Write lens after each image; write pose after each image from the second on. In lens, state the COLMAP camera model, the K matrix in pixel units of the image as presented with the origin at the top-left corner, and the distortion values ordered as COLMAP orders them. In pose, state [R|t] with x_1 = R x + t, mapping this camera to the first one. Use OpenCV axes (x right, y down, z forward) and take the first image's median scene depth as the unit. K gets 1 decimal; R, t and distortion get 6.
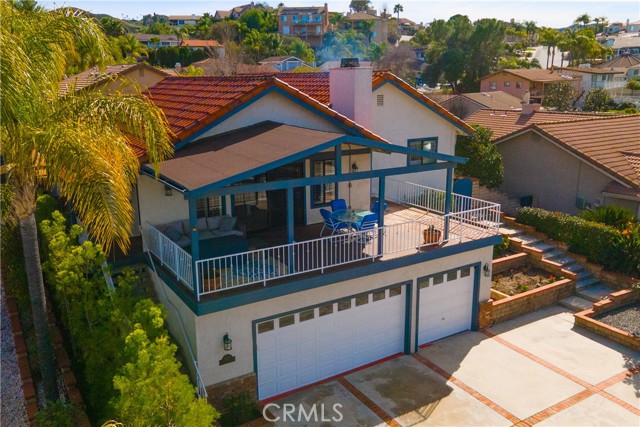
lens RADIAL K [[565.3, 0, 320.0], [0, 565.3, 213.5], [0, 0, 1]] dist [0.051306, -0.005812]
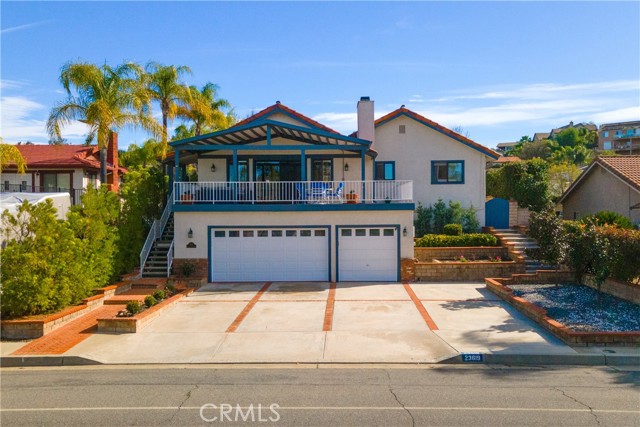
lens RADIAL K [[565.3, 0, 320.0], [0, 565.3, 213.5], [0, 0, 1]] dist [0.051306, -0.005812]
pose [[0.829652, 0.009067, -0.558207, 0.912652], [-0.134184, 0.973796, -0.183618, 0.345534], [0.541915, 0.227242, 0.809129, -0.170252]]
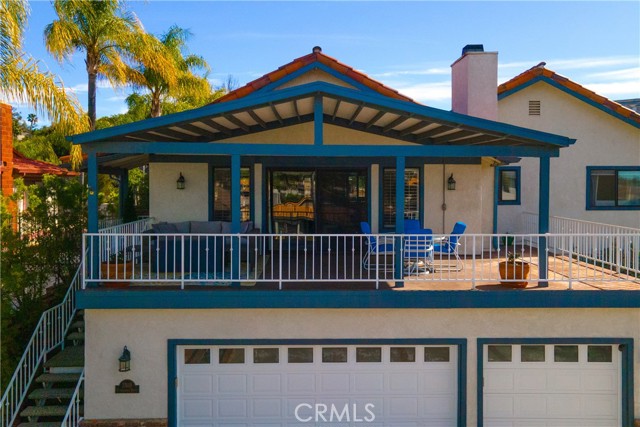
lens RADIAL K [[570.7, 0, 313.5], [0, 570.7, 194.6], [0, 0, 1]] dist [0.016808, 0.014626]
pose [[0.854494, 0.022068, -0.518993, 0.325506], [-0.133195, 0.975004, -0.177840, 0.095698], [0.502095, 0.221090, 0.836074, 0.375387]]
